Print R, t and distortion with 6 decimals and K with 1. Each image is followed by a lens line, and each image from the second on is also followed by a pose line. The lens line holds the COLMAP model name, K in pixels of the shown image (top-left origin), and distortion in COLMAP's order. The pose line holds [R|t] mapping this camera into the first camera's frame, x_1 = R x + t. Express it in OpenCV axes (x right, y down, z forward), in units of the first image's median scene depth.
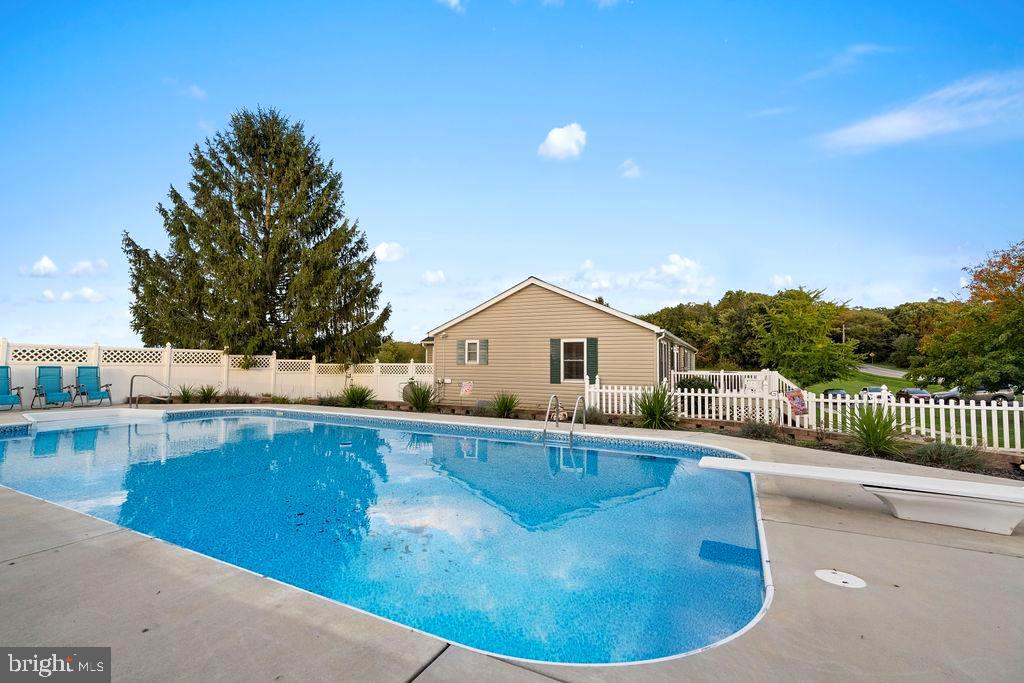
lens RADIAL K [[462.8, 0, 512.0], [0, 462.8, 341.5], [0, 0, 1]] dist [-0.001141, -0.000213]
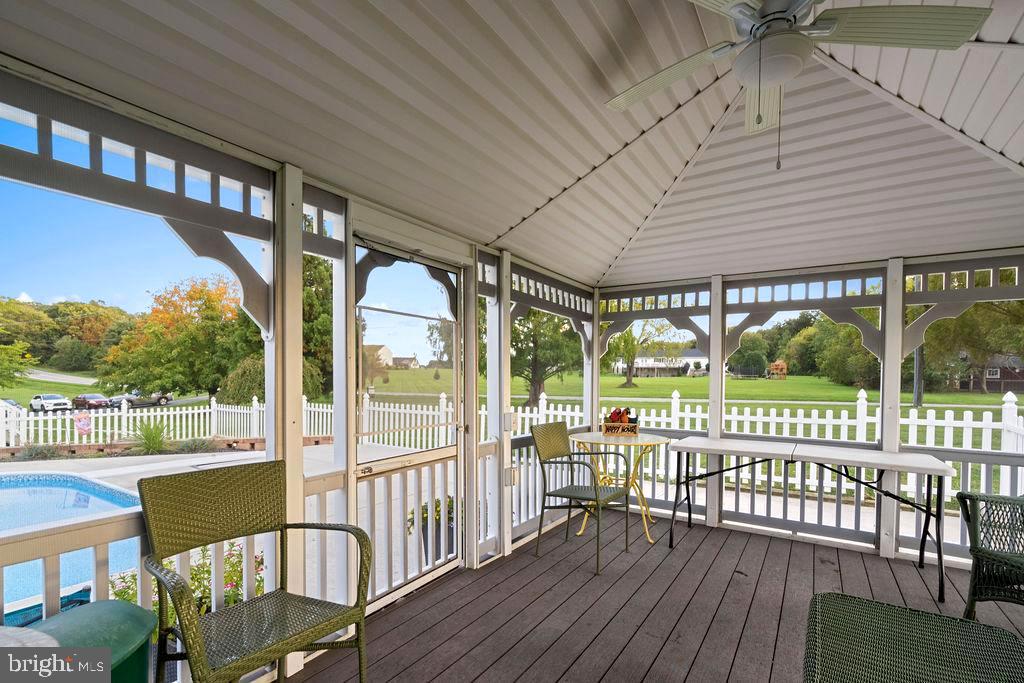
lens RADIAL K [[472.8, 0, 512.1], [0, 472.8, 374.8], [0, 0, 1]] dist [0.000735, 0.000121]
pose [[0.098462, -0.006858, 0.995117, -0.126712], [-0.062523, 0.997958, 0.013064, -0.019708], [-0.993175, -0.063504, 0.097832, -0.051842]]
